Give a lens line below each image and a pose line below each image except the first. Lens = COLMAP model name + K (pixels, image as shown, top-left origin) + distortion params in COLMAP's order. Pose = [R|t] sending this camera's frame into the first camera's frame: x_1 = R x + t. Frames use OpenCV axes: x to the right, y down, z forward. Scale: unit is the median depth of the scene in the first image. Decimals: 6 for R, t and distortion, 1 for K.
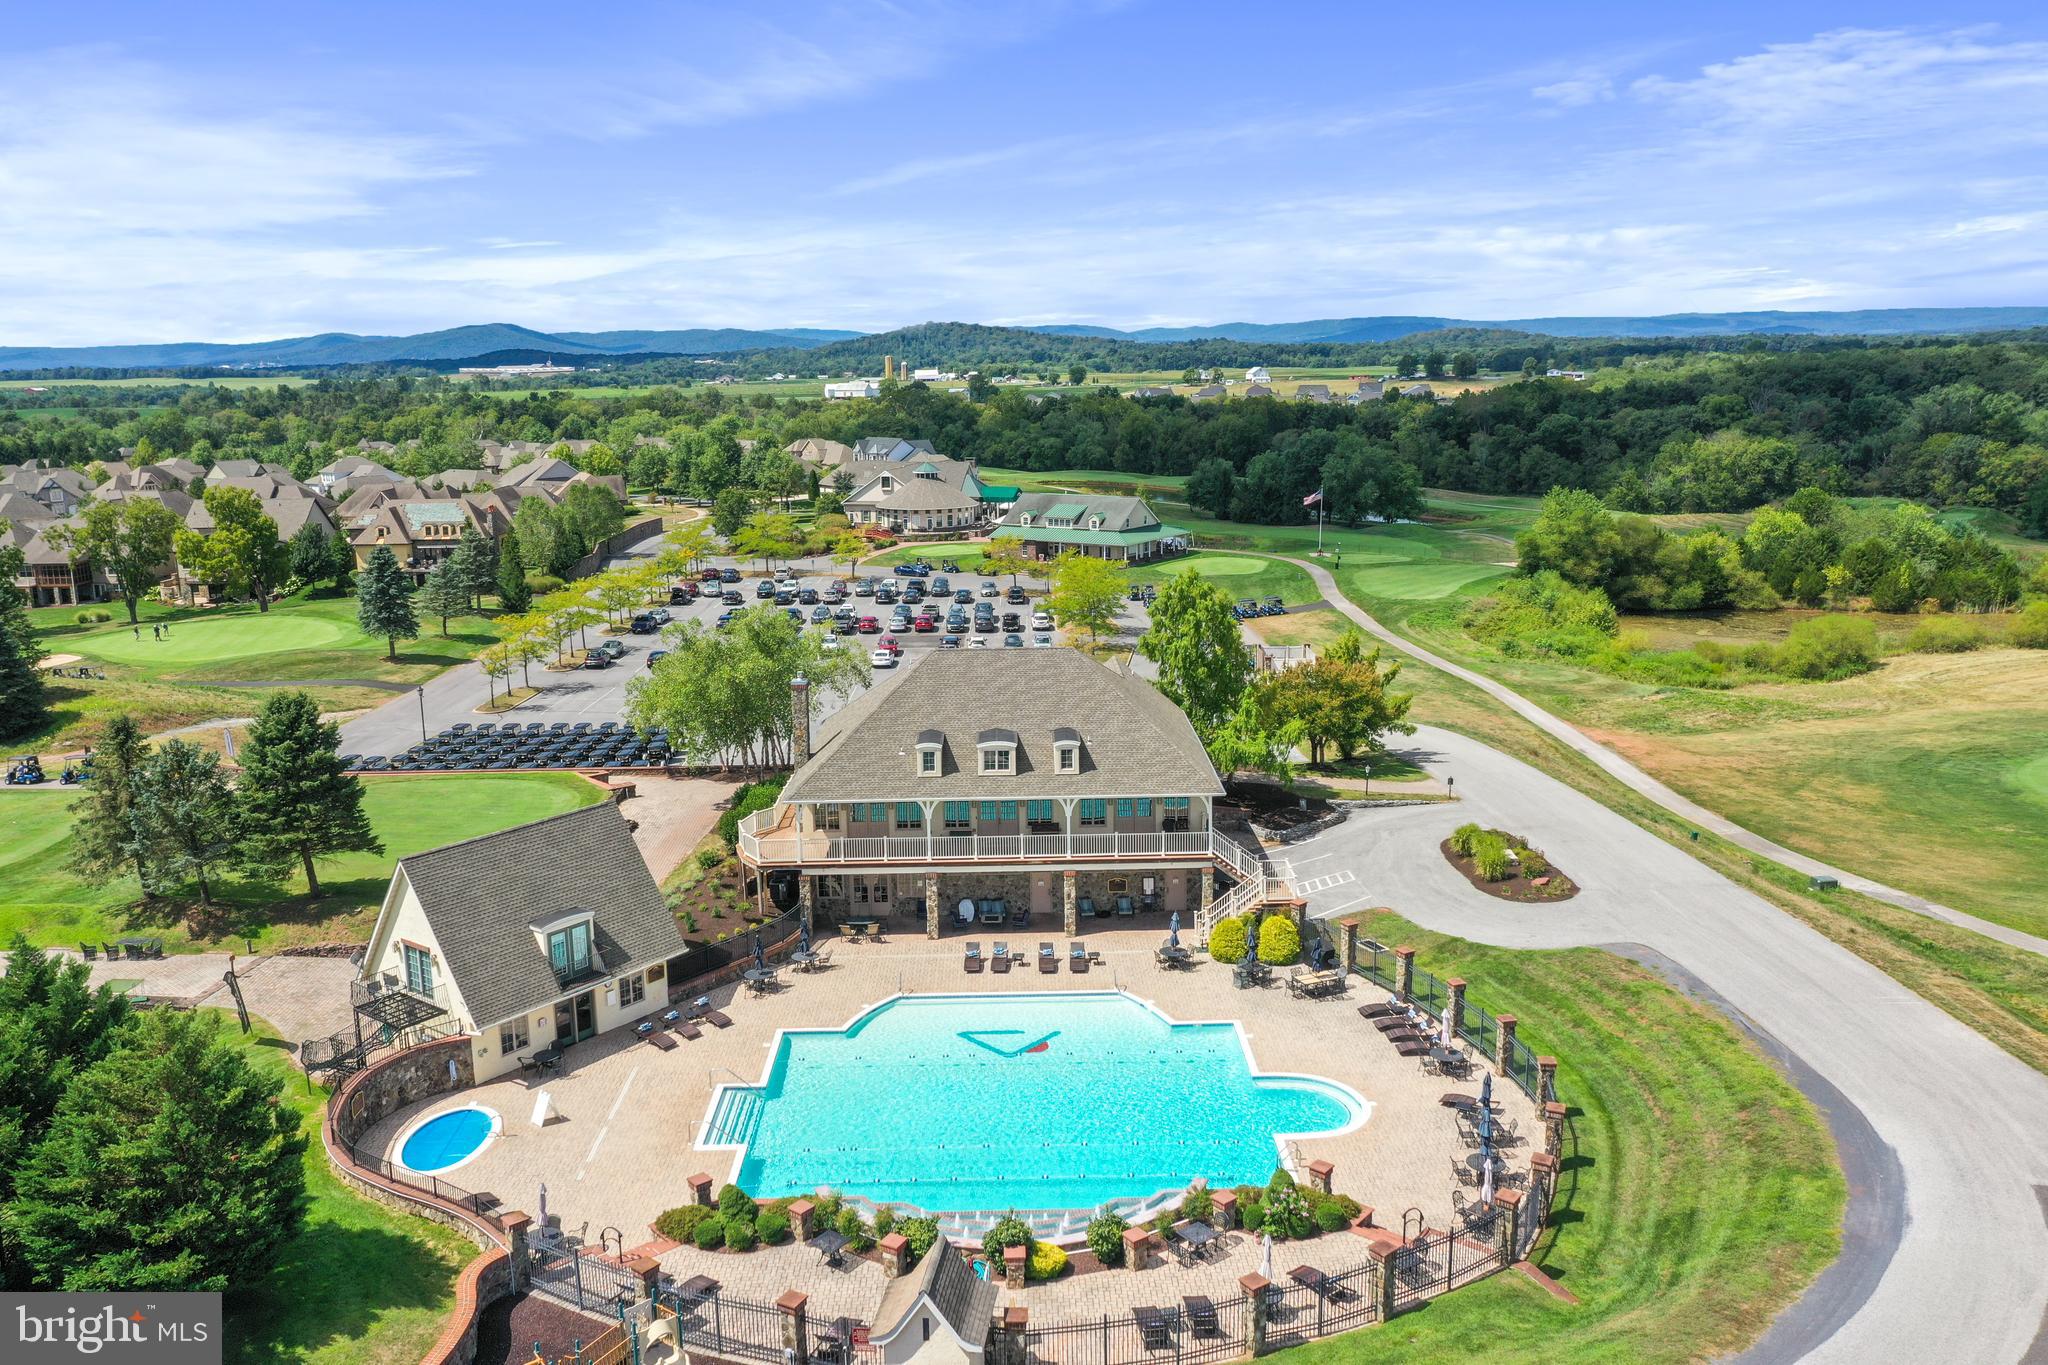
lens RADIAL K [[1609.6, 0, 1018.4], [0, 1609.6, 694.8], [0, 0, 1]] dist [-0.013682, 0.001197]
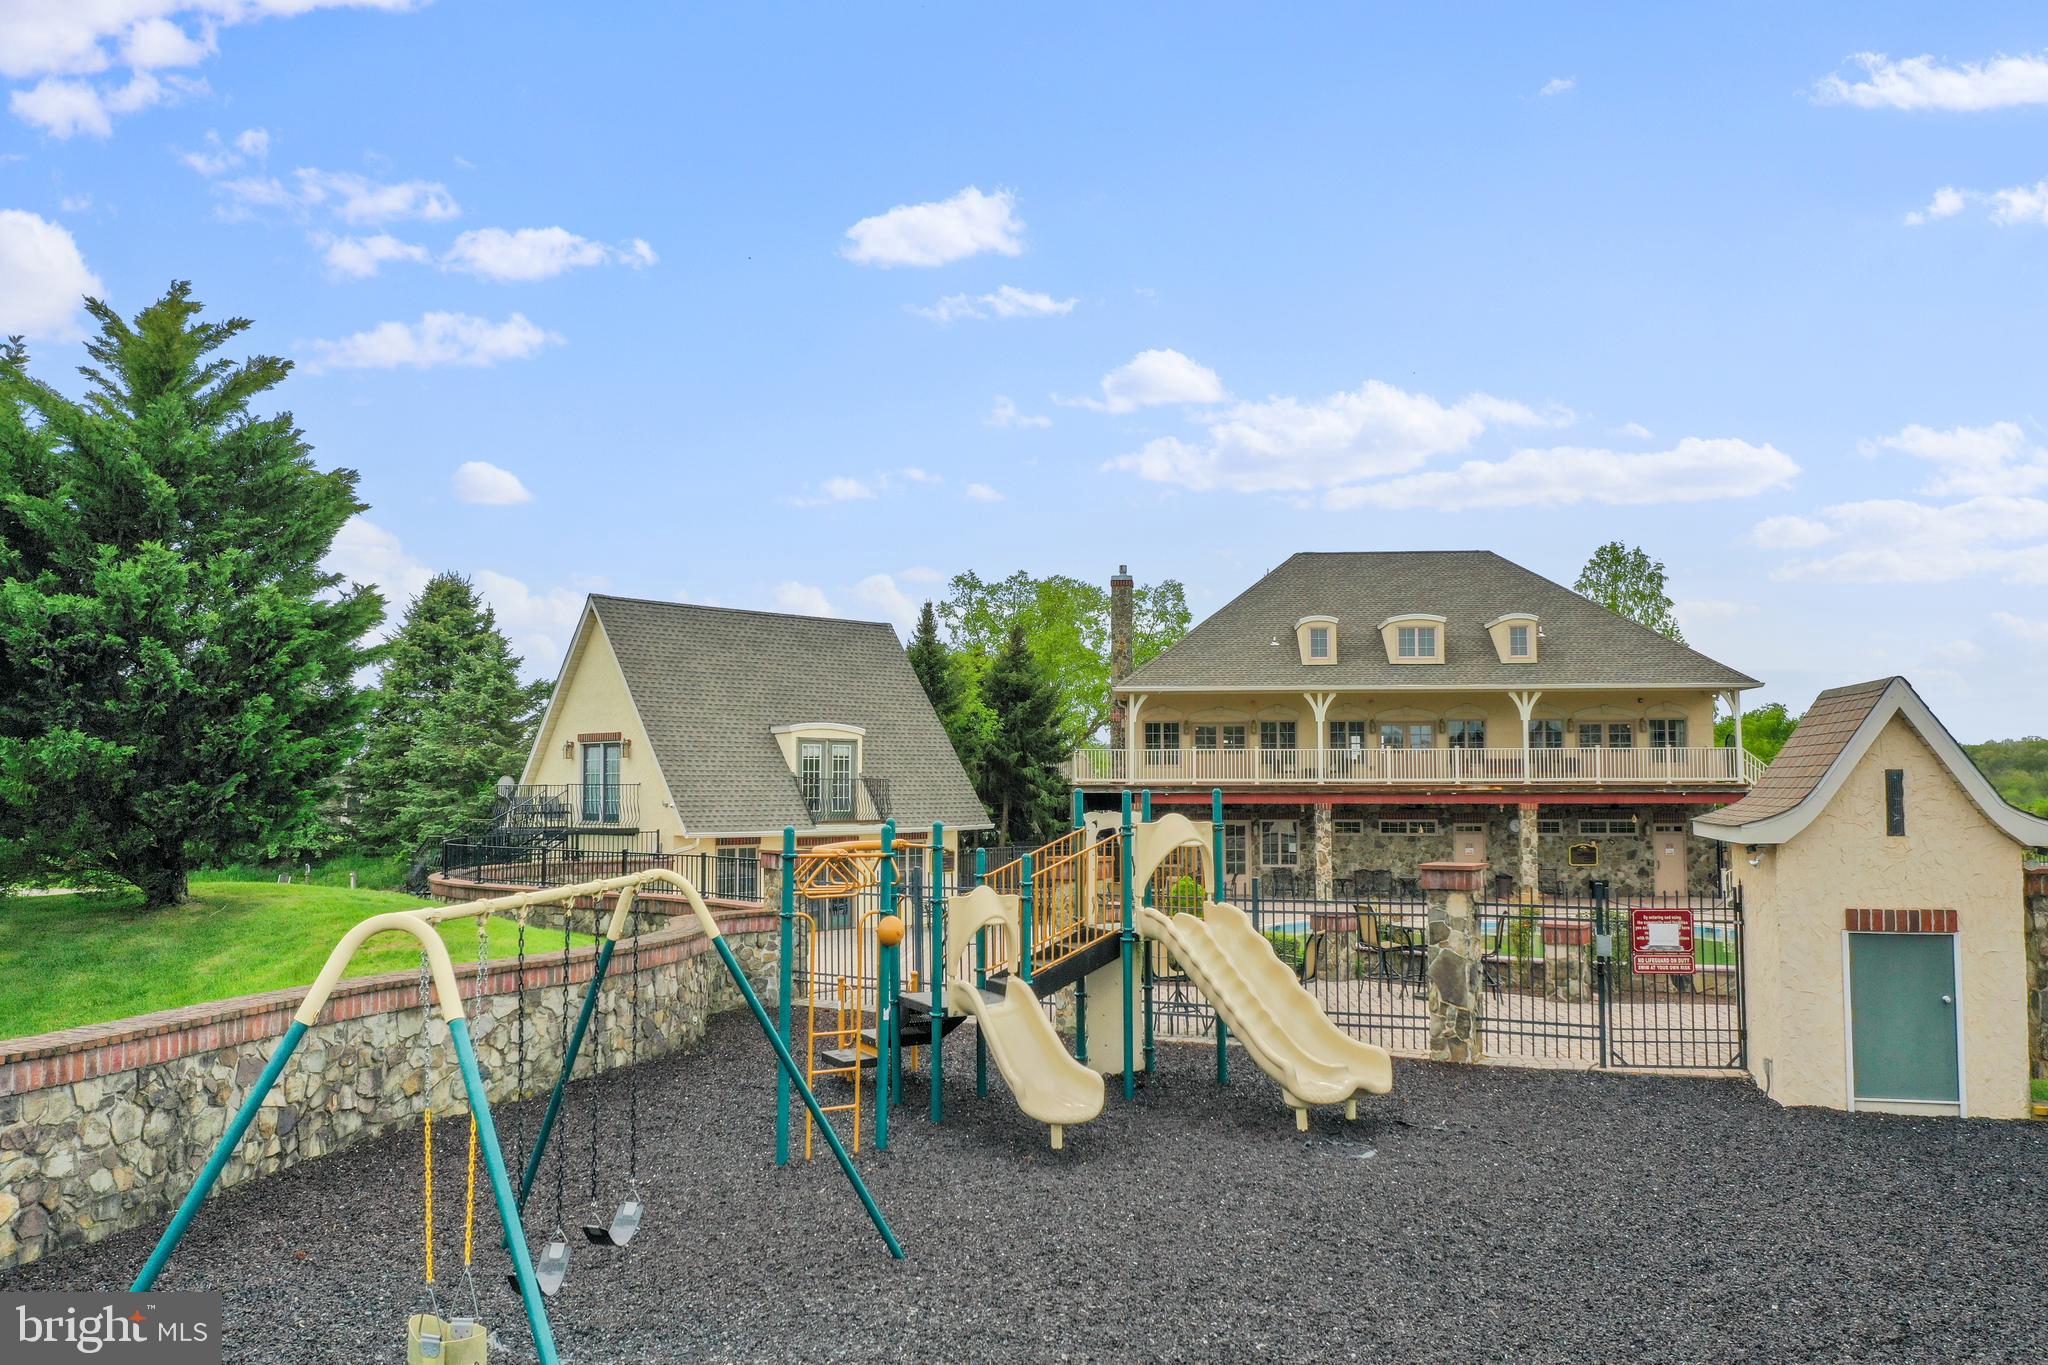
lens RADIAL K [[1609.6, 0, 1019.0], [0, 1609.6, 691.3], [0, 0, 1]] dist [-0.013682, 0.001197]
pose [[0.995957, 0.009054, -0.089373, -0.131561], [-0.032600, 0.963511, -0.265676, 0.269912], [0.083706, 0.267515, 0.959911, 0.341334]]
